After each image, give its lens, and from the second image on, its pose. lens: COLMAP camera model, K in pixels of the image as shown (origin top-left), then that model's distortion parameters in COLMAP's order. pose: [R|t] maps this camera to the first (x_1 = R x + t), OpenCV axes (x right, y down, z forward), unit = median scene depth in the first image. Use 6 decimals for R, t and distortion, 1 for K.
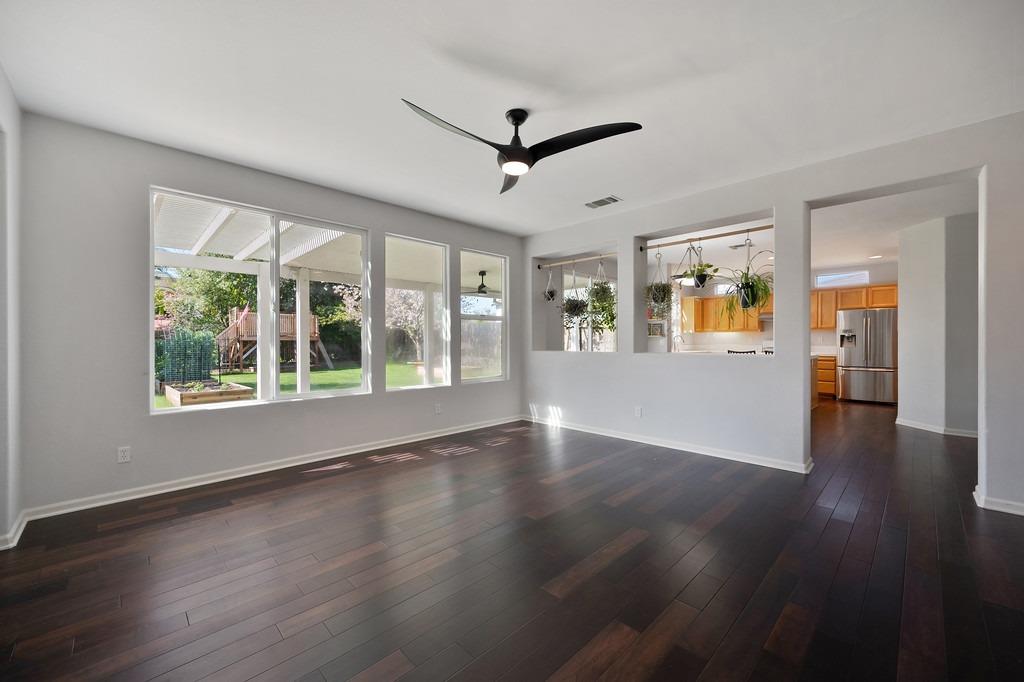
lens RADIAL K [[405.9, 0, 513.5], [0, 405.9, 340.0], [0, 0, 1]] dist [-0.000939, 0.001132]
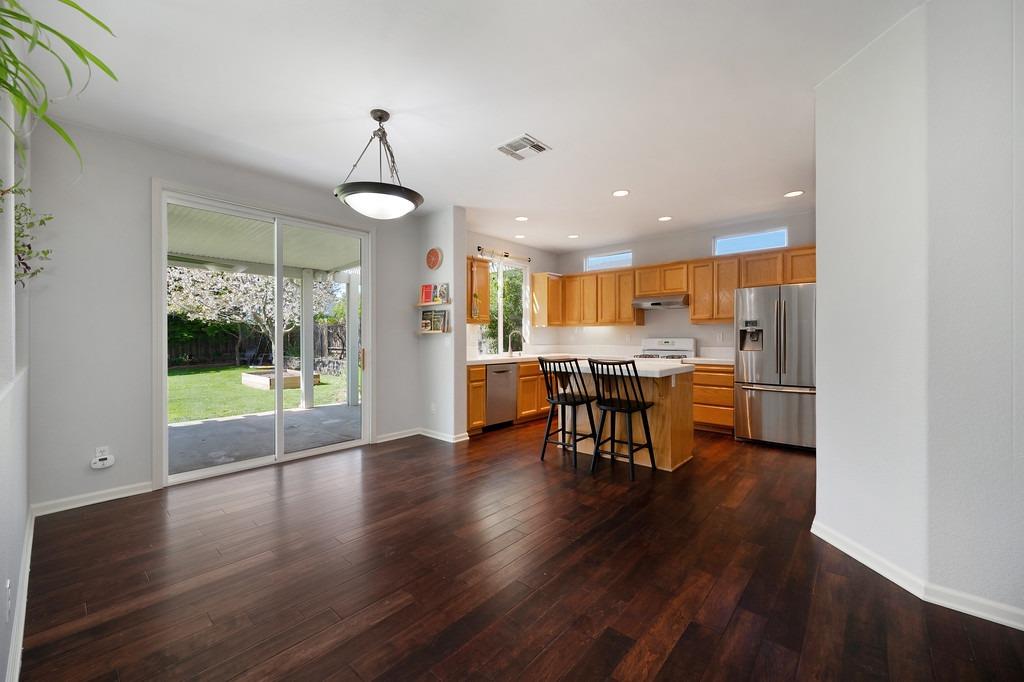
lens RADIAL K [[405.9, 0, 511.5], [0, 405.9, 336.3], [0, 0, 1]] dist [-0.000939, 0.001132]
pose [[0.978196, 0.007427, -0.207549, 0.589649], [-0.008264, 0.999961, -0.003166, 0.001384], [0.207518, 0.004812, 0.978219, 0.332093]]
